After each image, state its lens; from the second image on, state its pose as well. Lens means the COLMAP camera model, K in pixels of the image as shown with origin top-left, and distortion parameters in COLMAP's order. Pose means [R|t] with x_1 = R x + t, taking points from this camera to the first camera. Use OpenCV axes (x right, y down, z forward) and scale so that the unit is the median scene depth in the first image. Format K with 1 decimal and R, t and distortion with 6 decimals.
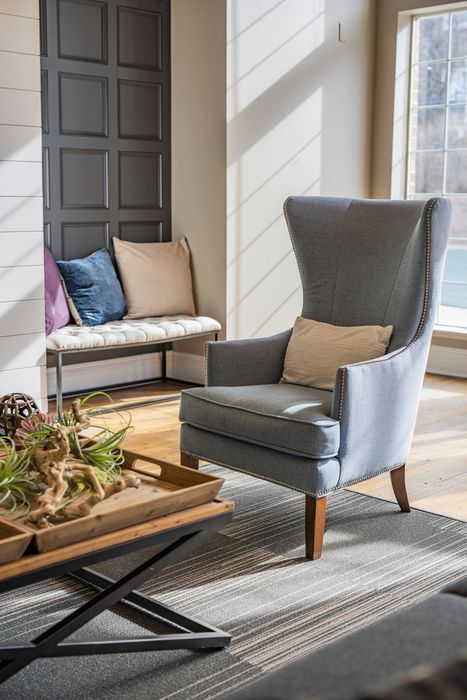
lens RADIAL K [[960.6, 0, 238.8], [0, 960.6, 351.2], [0, 0, 1]] dist [-0.029692, 0.000000]
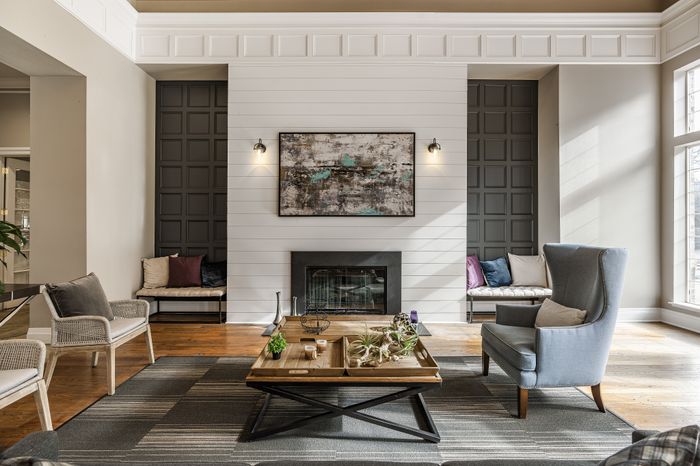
lens RADIAL K [[315.0, 0, 350.0], [0, 315.0, 228.6], [0, 0, 1]] dist [-0.003970, 0.002182]
pose [[0.712960, -0.007637, -0.701163, 0.165647], [-0.104998, 0.987504, -0.117520, -0.040933], [0.693299, 0.157408, 0.703249, 0.105533]]
